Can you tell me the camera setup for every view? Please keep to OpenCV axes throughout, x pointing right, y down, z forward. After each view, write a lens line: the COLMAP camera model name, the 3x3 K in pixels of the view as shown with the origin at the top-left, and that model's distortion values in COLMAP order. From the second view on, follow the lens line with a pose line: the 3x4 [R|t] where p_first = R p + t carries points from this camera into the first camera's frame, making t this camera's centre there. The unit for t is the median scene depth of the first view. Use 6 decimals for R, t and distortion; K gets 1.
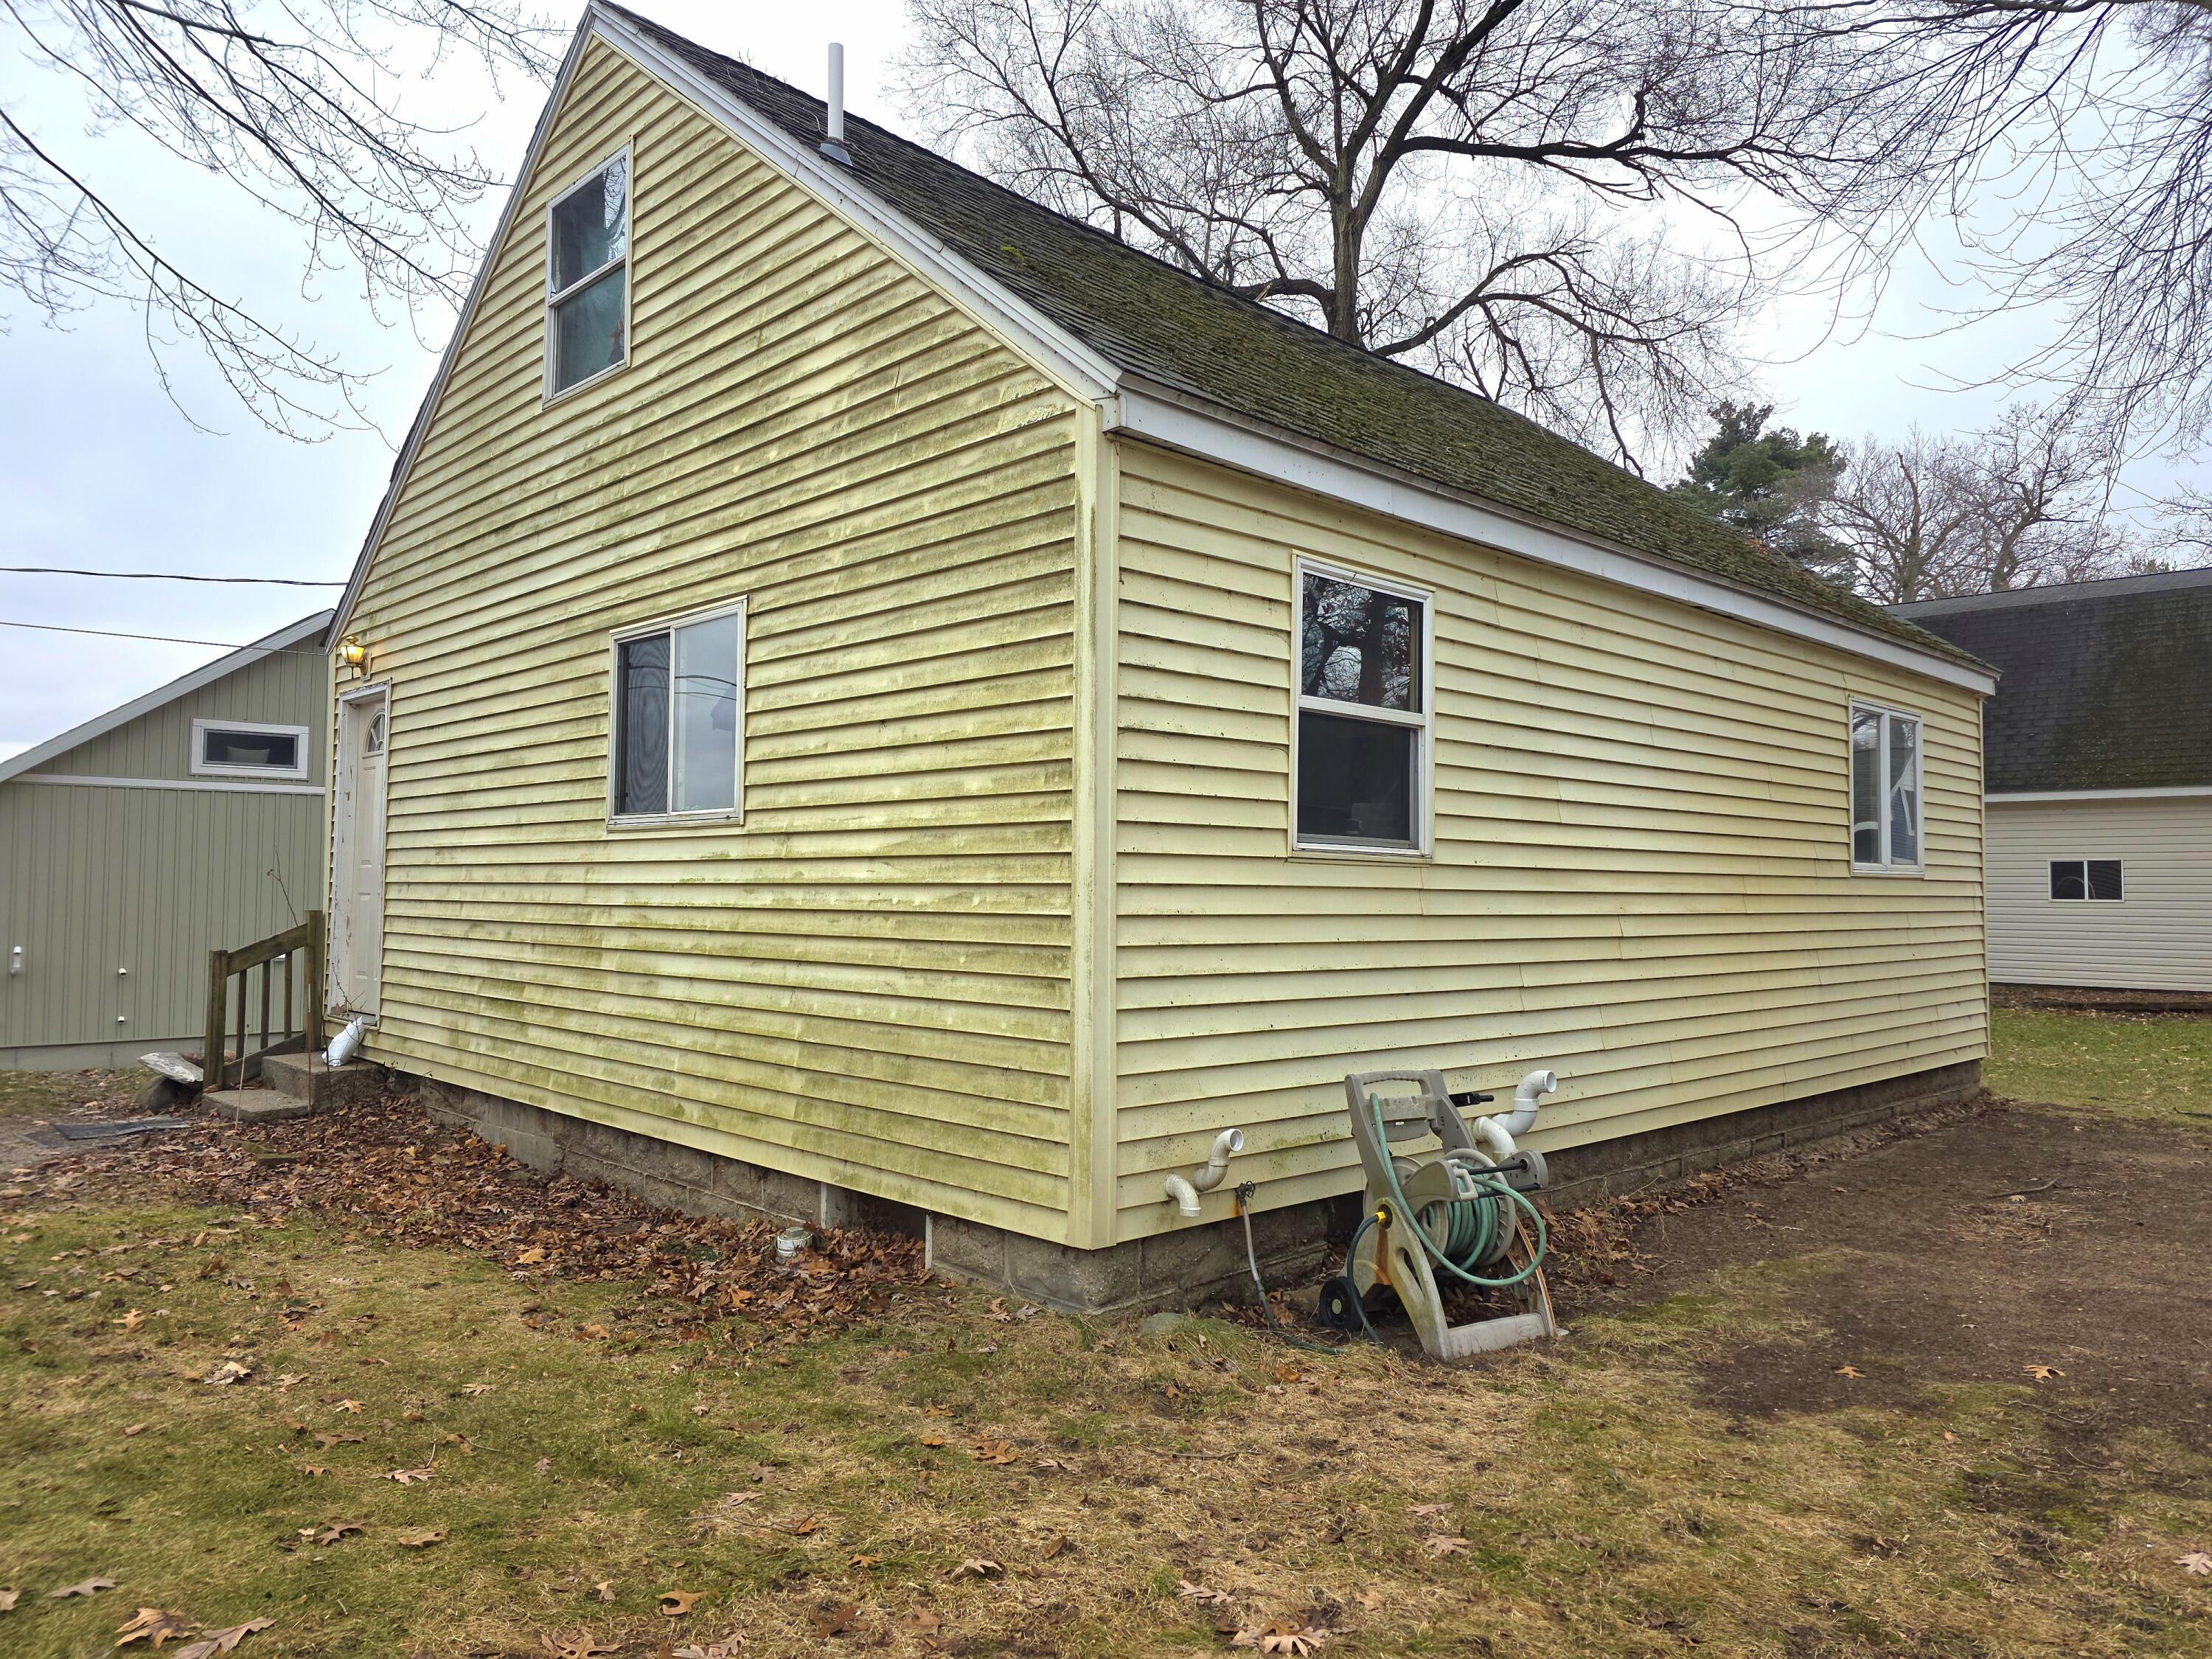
lens RADIAL K [[1474.4, 0, 1110.5], [0, 1474.4, 830.4], [0, 0, 1]] dist [0.040250, -0.007311]
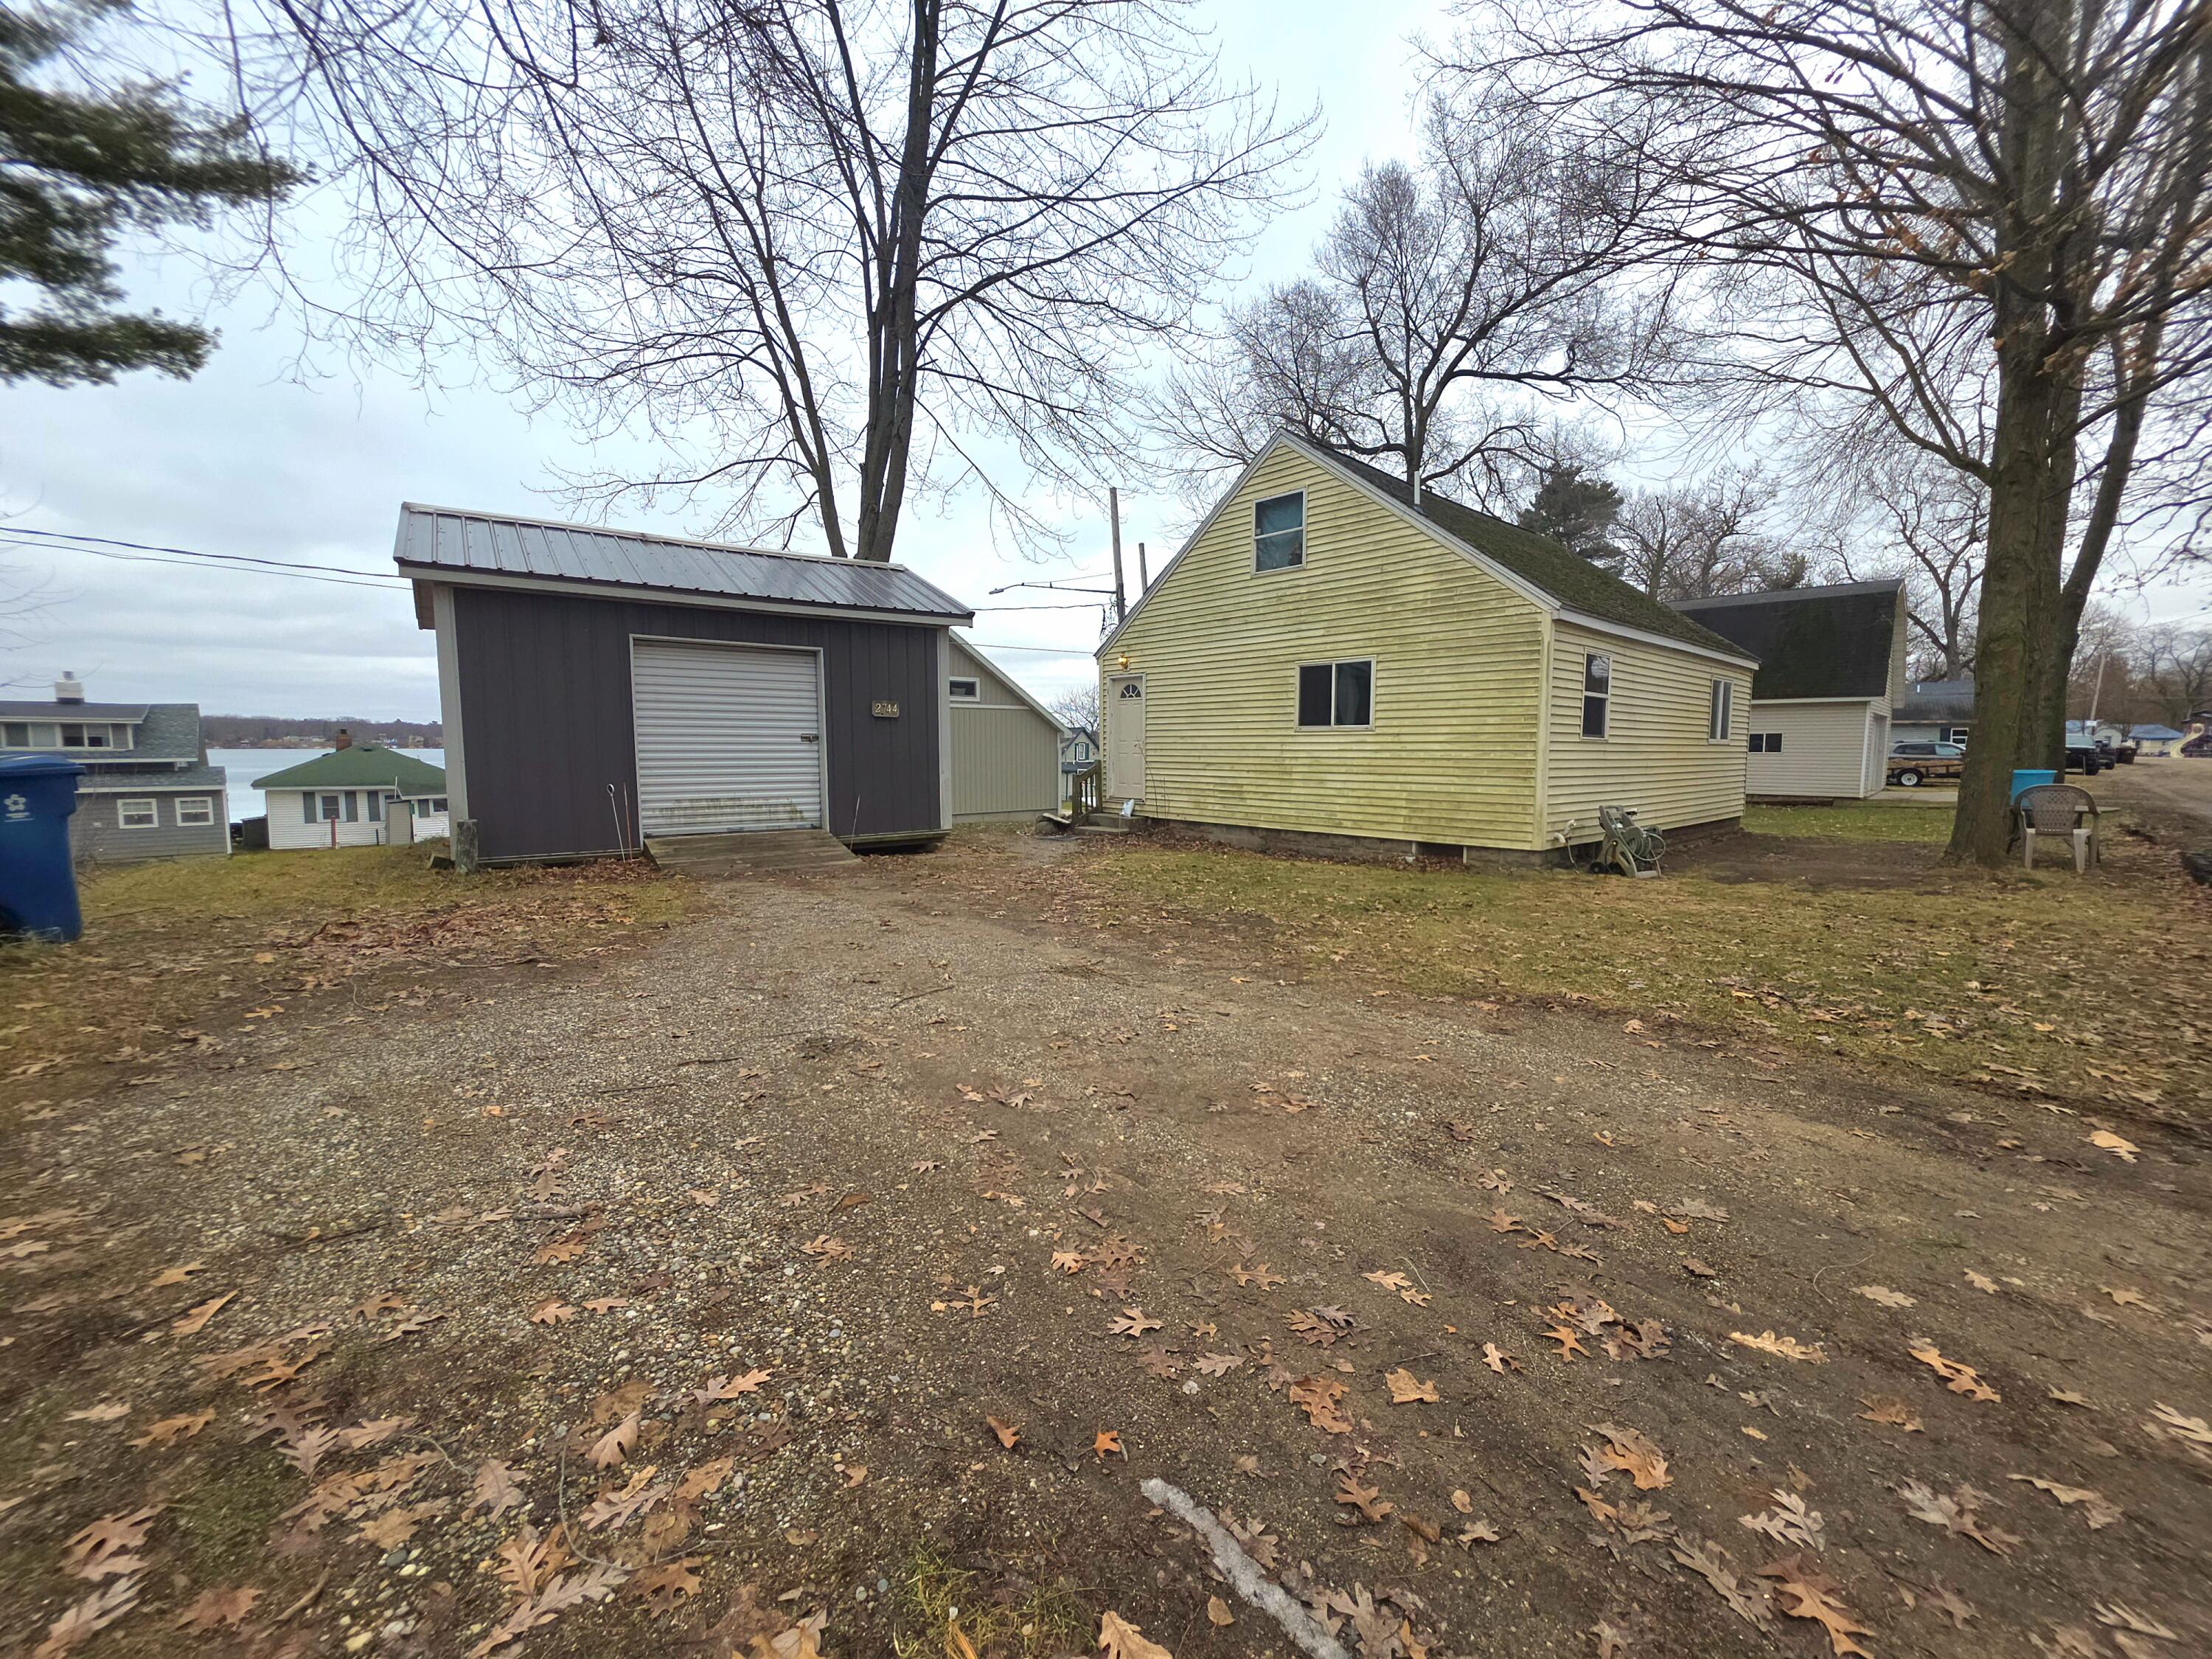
lens RADIAL K [[884.0, 0, 1107.1], [0, 884.0, 822.8], [0, 0, 1]] dist [-0.000713, 0.000106]
pose [[0.999438, 0.000268, -0.033518, -0.226808], [0.003903, 0.992235, 0.124312, -0.013620], [0.033291, -0.124373, 0.991677, -0.266716]]
